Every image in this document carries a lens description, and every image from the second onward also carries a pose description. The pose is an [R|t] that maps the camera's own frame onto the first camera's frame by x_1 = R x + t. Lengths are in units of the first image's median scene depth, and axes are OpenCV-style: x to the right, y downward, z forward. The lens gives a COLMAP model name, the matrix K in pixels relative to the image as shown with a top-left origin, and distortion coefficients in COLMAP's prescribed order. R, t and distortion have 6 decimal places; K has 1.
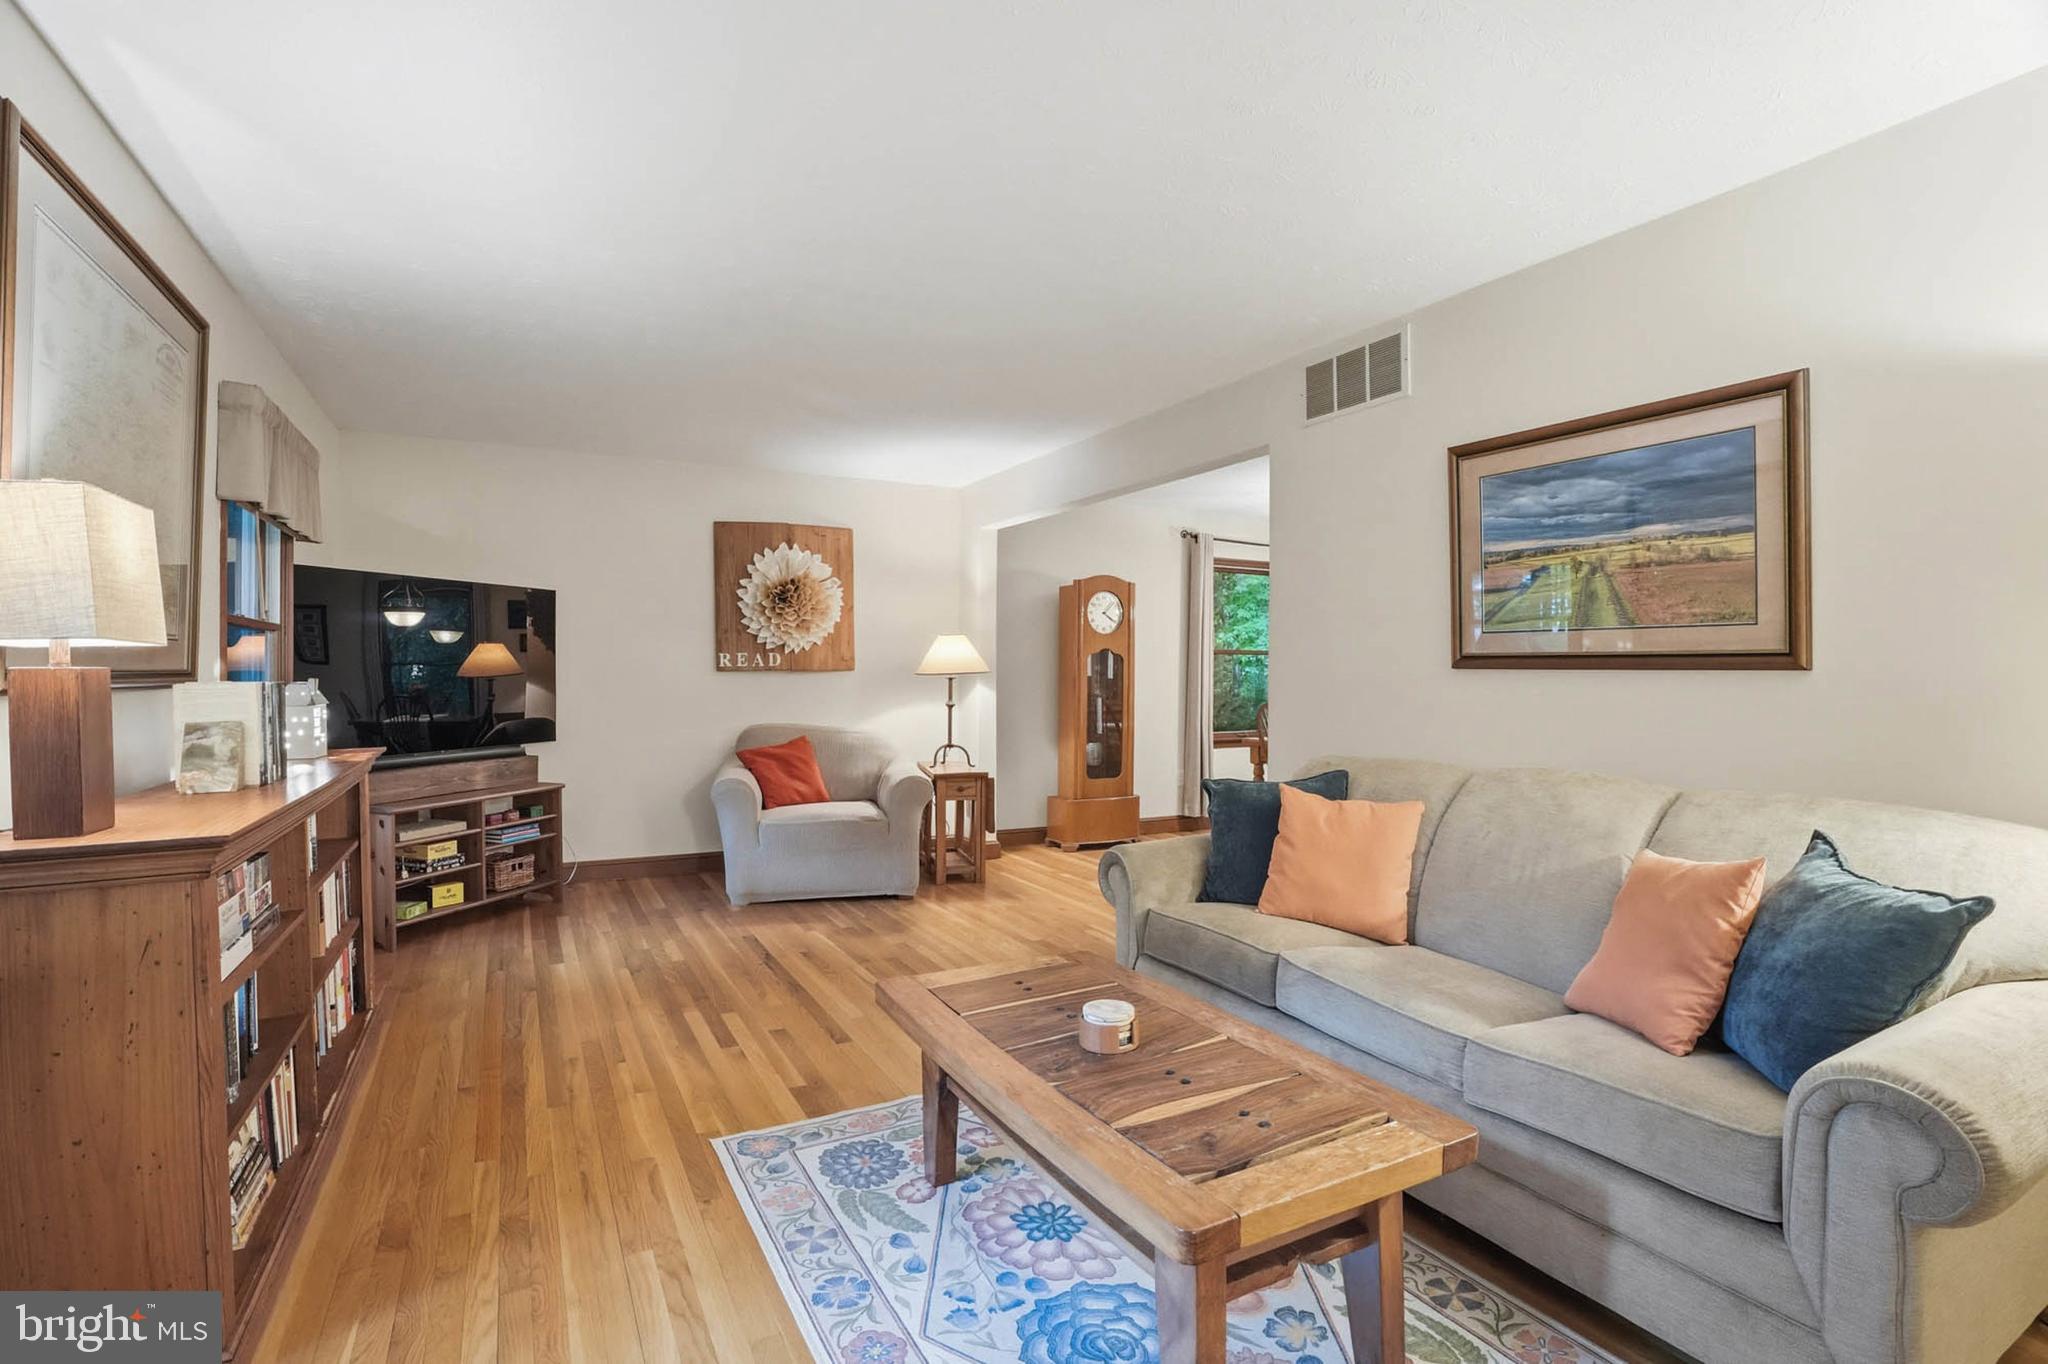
lens RADIAL K [[947.0, 0, 1031.6], [0, 947.0, 690.8], [0, 0, 1]] dist [-0.064316, 0.000699]
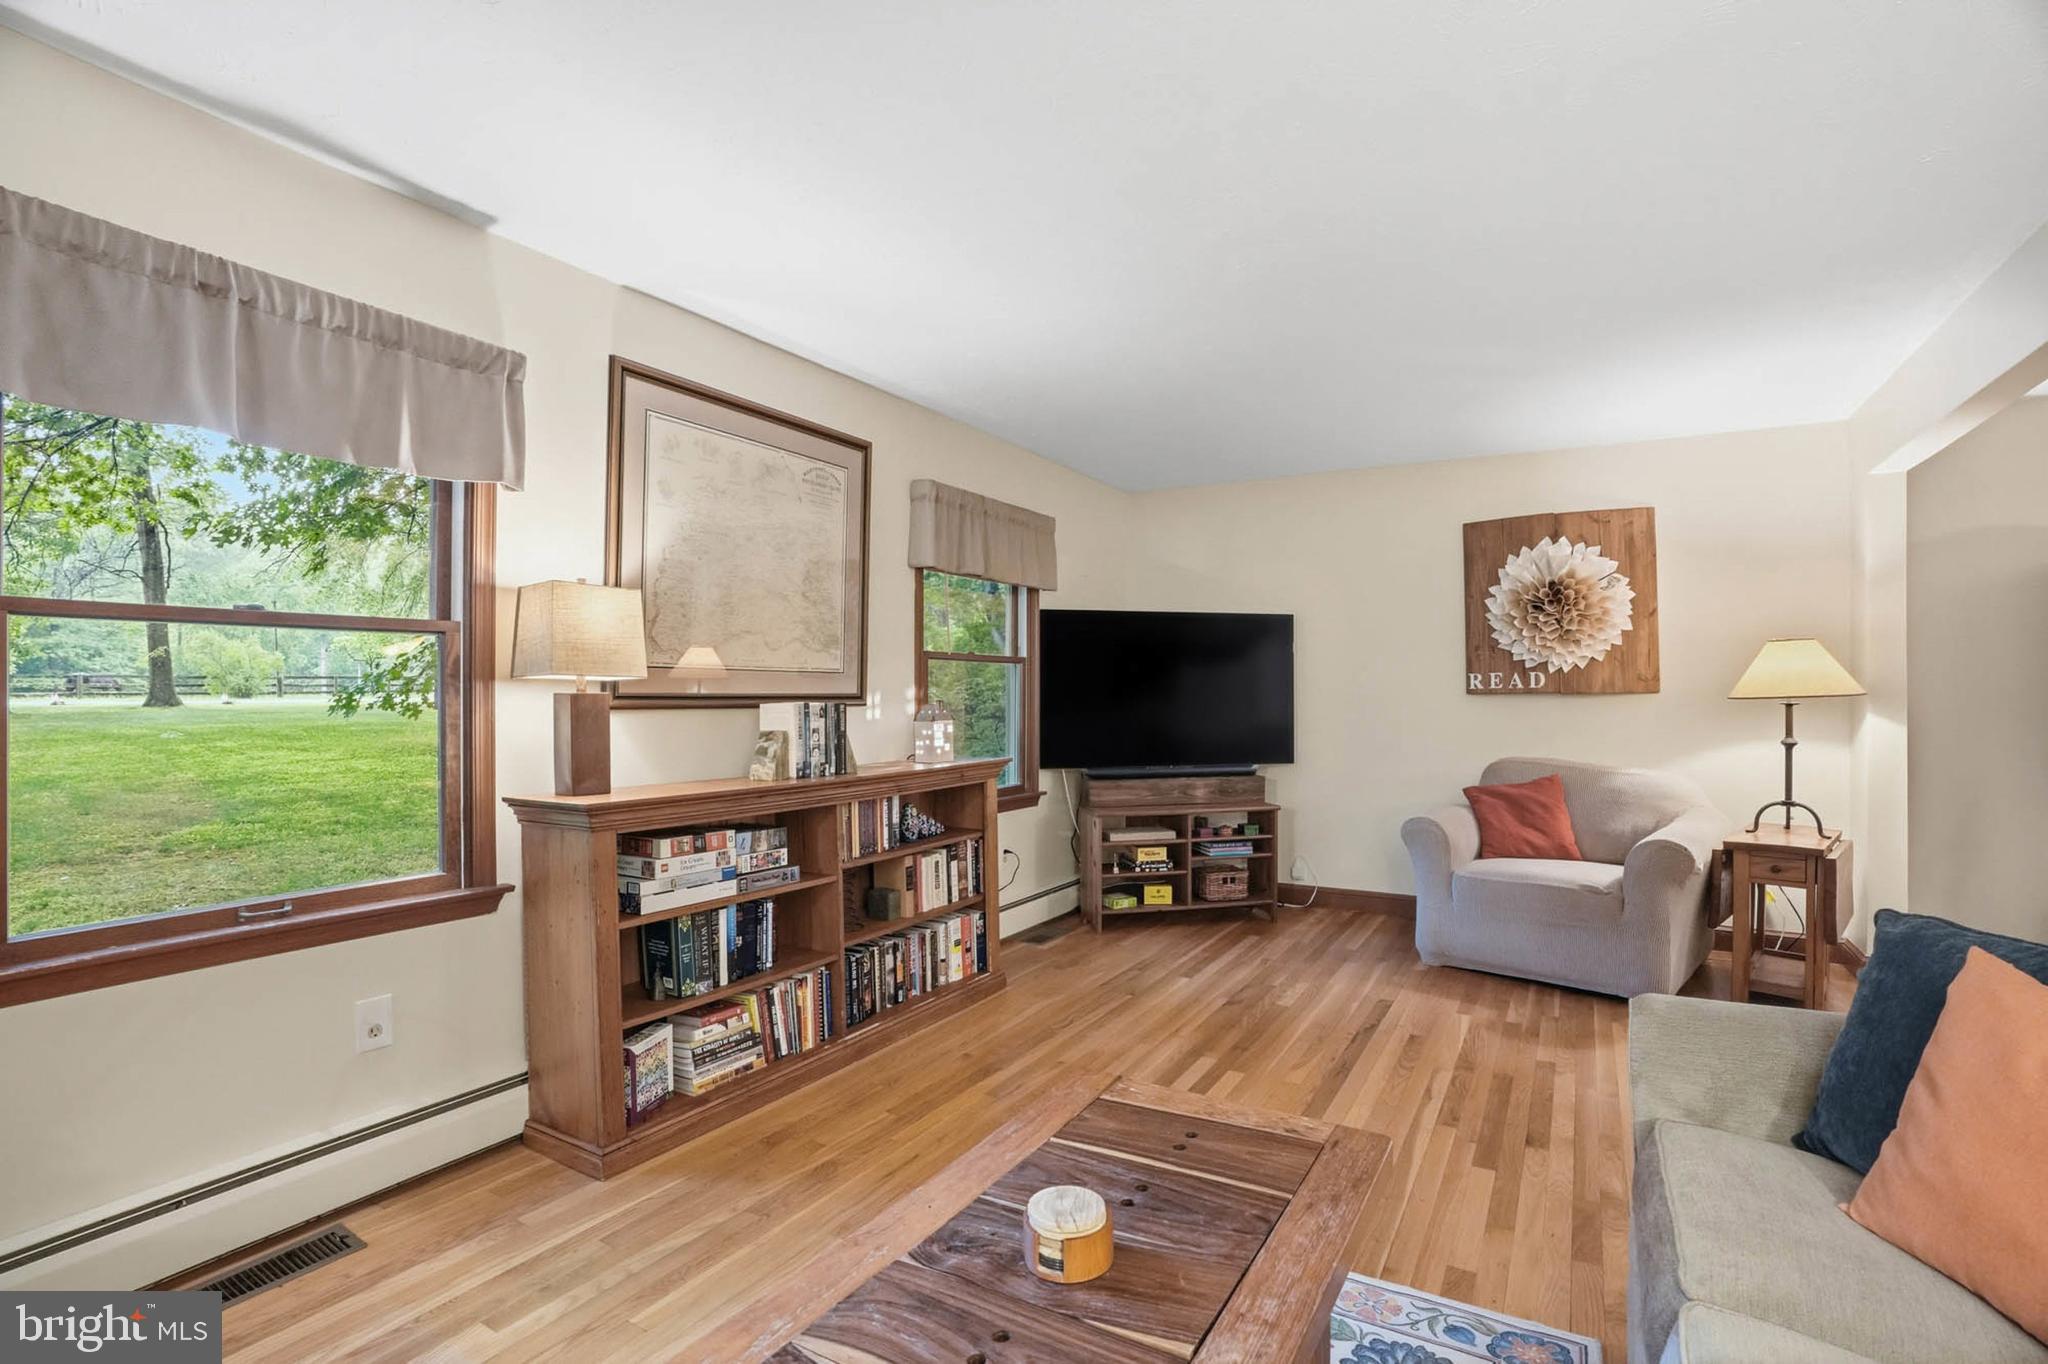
lens RADIAL K [[947.0, 0, 1031.6], [0, 947.0, 690.8], [0, 0, 1]] dist [-0.064316, 0.000699]
pose [[0.513950, -0.006174, -0.857798, 0.225679], [-0.016227, 0.999725, -0.016918, -0.003199], [0.857667, 0.022615, 0.513709, 0.230041]]
